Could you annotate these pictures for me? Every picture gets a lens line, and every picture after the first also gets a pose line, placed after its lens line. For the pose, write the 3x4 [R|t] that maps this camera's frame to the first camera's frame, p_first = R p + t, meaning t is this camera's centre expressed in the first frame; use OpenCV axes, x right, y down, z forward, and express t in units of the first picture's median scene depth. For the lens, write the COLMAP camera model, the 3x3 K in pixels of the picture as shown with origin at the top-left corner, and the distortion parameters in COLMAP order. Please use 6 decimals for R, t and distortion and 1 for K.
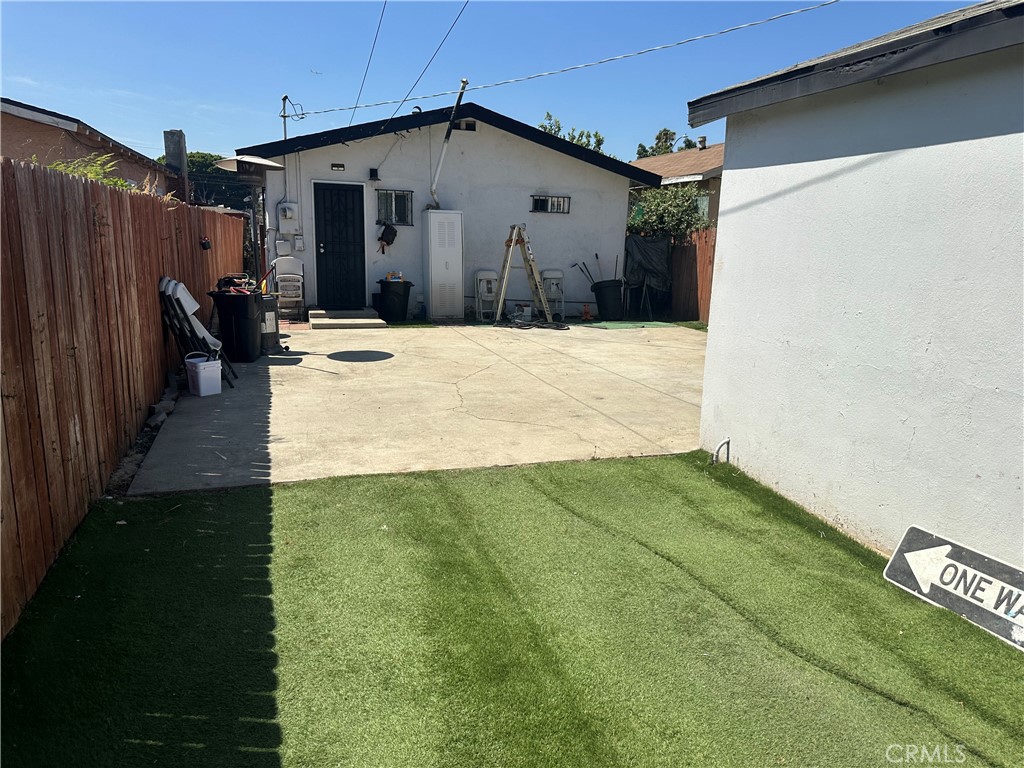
lens RADIAL K [[724.3, 0, 507.3], [0, 724.3, 383.1], [0, 0, 1]] dist [0.048885, -0.060280]
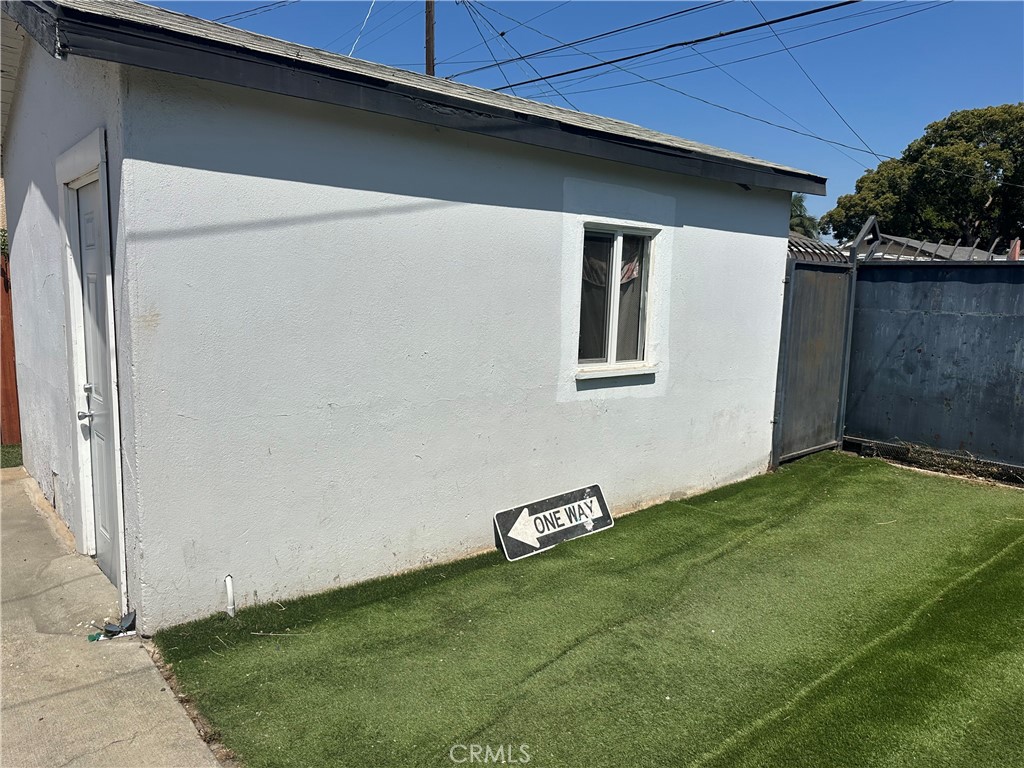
lens RADIAL K [[724.3, 0, 507.3], [0, 724.3, 383.1], [0, 0, 1]] dist [0.048885, -0.060280]
pose [[-0.400049, -0.162276, 0.902013, -0.522222], [0.143570, 0.960953, 0.236554, -0.305013], [-0.905179, 0.224135, -0.361130, 1.397707]]
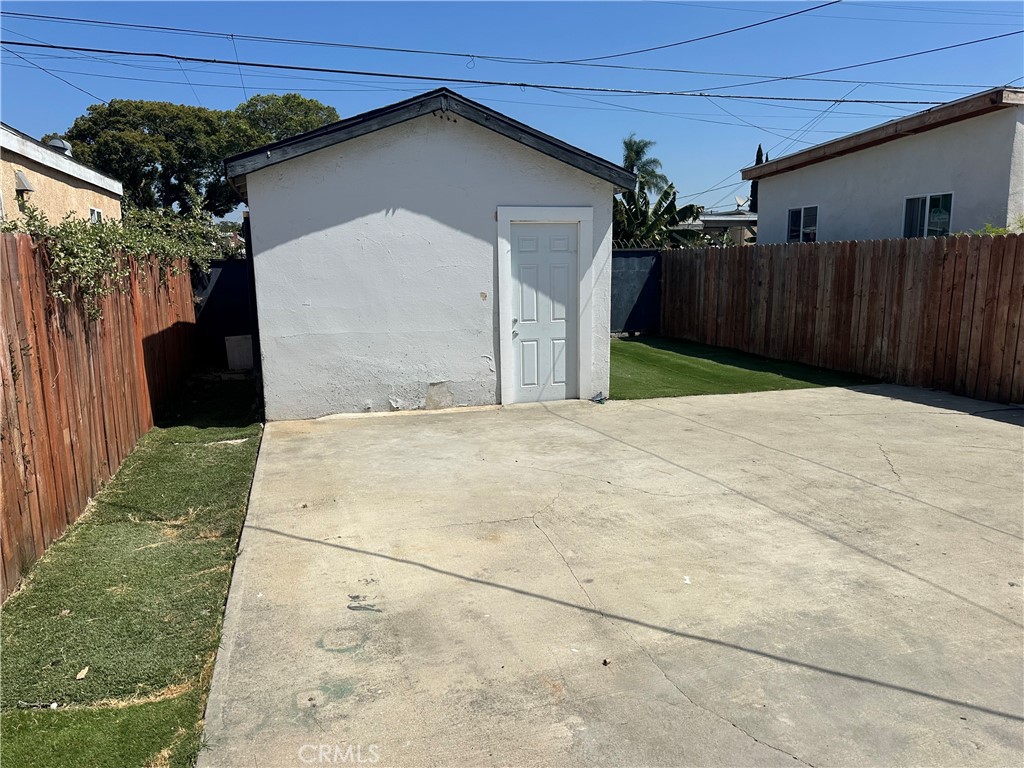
lens RADIAL K [[724.3, 0, 507.3], [0, 724.3, 383.1], [0, 0, 1]] dist [0.048885, -0.060280]
pose [[-0.999616, -0.024669, 0.012624, 0.725356], [-0.018615, 0.935223, 0.353571, -0.736843], [-0.020528, 0.353200, -0.935323, 3.736954]]
